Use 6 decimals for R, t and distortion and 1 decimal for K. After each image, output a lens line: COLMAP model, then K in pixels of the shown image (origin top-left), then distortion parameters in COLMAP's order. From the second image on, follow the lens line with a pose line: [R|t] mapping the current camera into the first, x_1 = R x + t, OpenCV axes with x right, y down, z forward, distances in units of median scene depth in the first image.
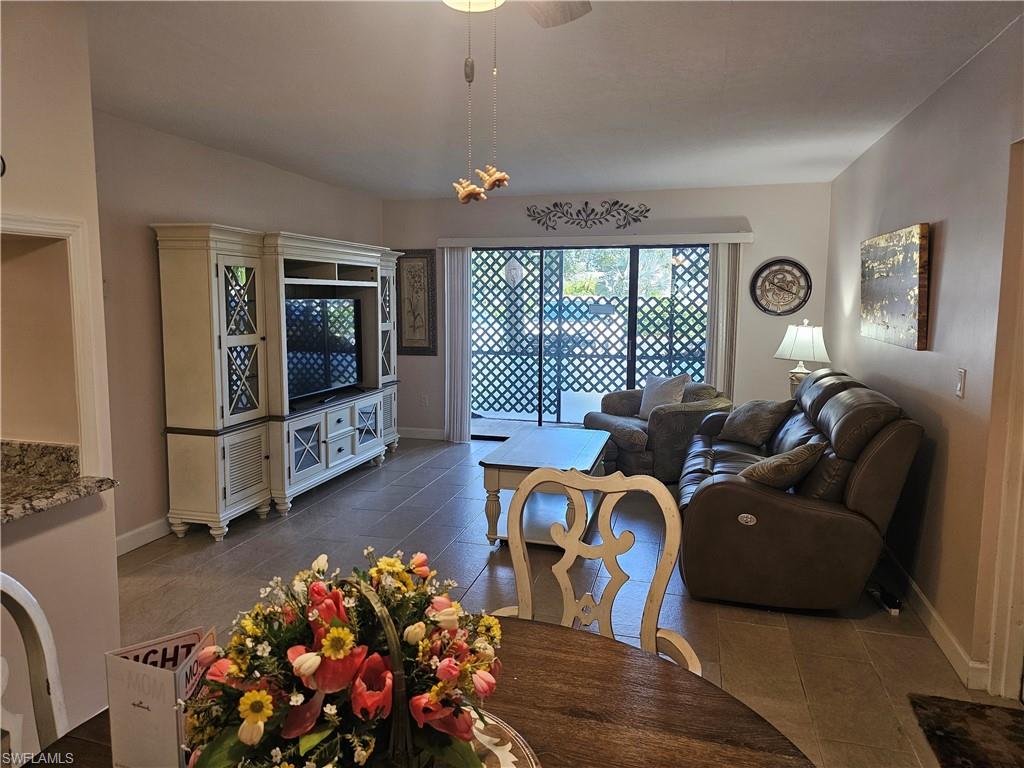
lens RADIAL K [[694.9, 0, 504.2], [0, 694.9, 369.8], [0, 0, 1]] dist [0.057461, -0.060275]
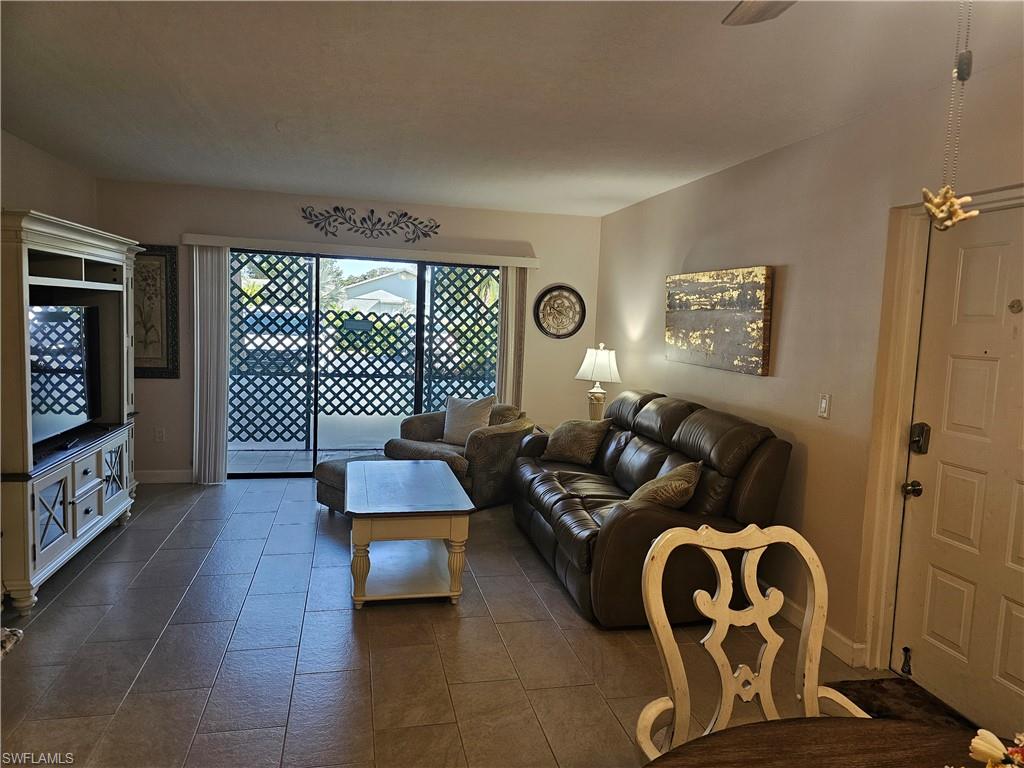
lens RADIAL K [[694.9, 0, 525.8], [0, 694.9, 377.5], [0, 0, 1]] dist [0.057461, -0.060275]
pose [[0.870840, -0.010983, 0.491444, -0.179393], [0.014302, 0.999893, -0.002998, -0.015711], [-0.491358, 0.009639, 0.870904, 0.112548]]
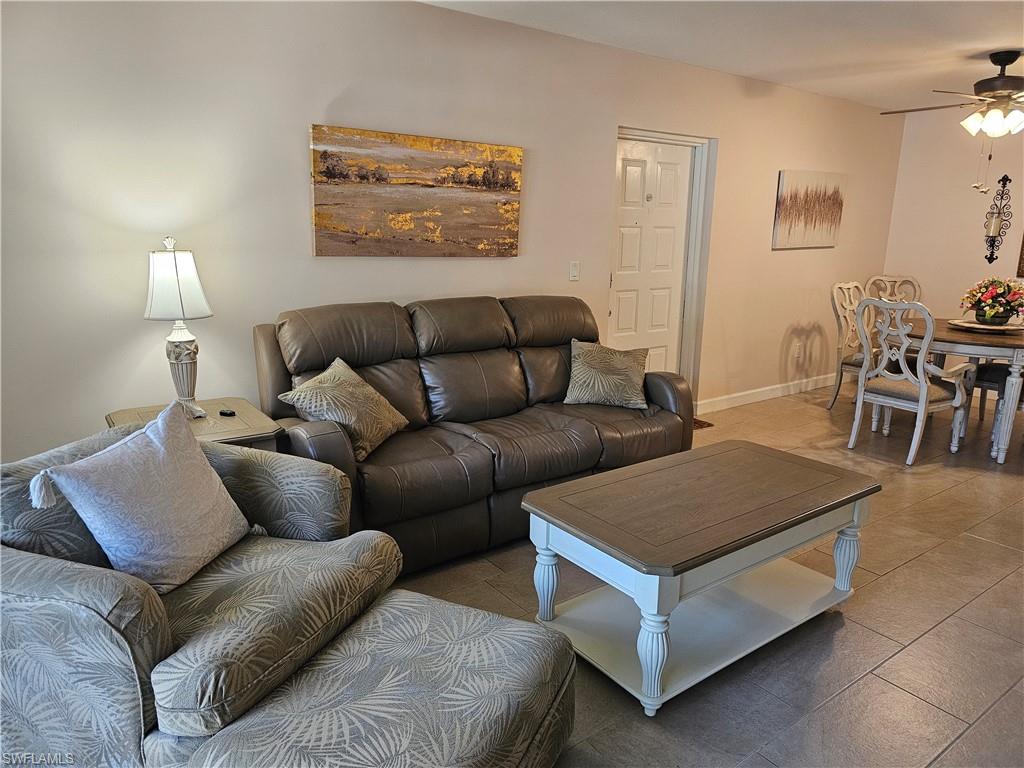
lens RADIAL K [[694.9, 0, 518.5], [0, 694.9, 382.1], [0, 0, 1]] dist [0.057461, -0.060275]
pose [[-0.782685, -0.159124, 0.601734, -0.101397], [0.039446, 0.952144, 0.303095, -0.108150], [-0.621167, 0.260964, -0.738952, 1.134506]]
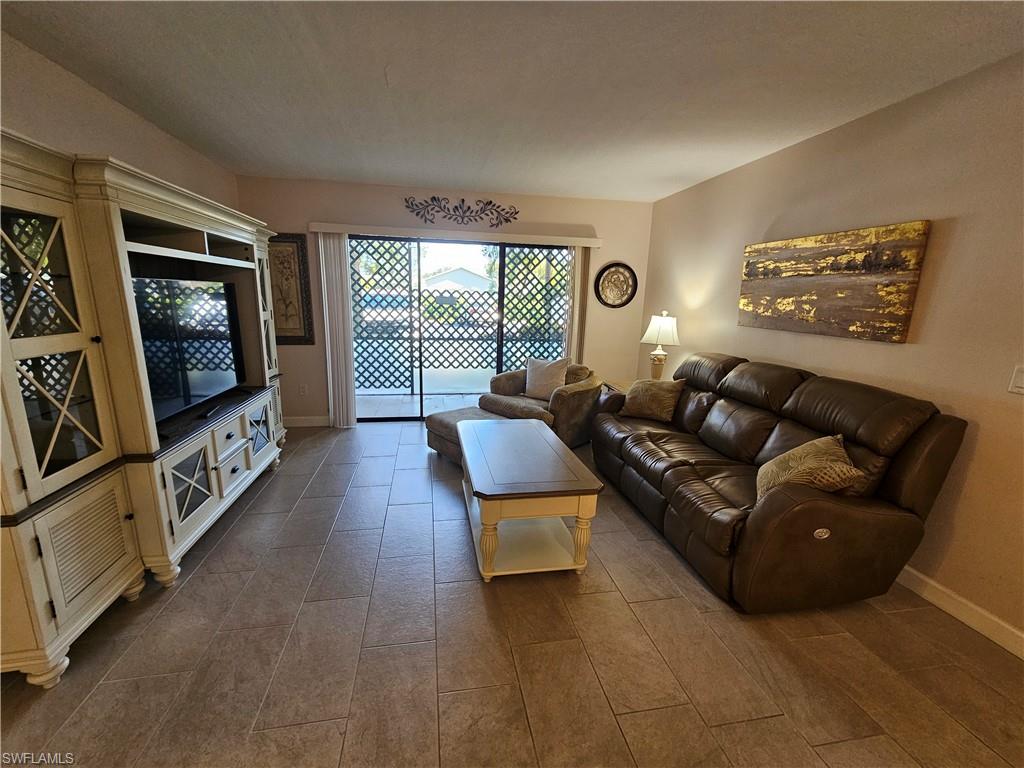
lens RADIAL K [[426.4, 0, 506.2], [0, 426.4, 392.5], [0, 0, 1]] dist [-0.007163, 0.002951]
pose [[0.901141, -0.076251, 0.426768, -0.140719], [0.023190, 0.991480, 0.128181, -0.029054], [-0.432905, -0.105612, 0.895231, 0.388778]]
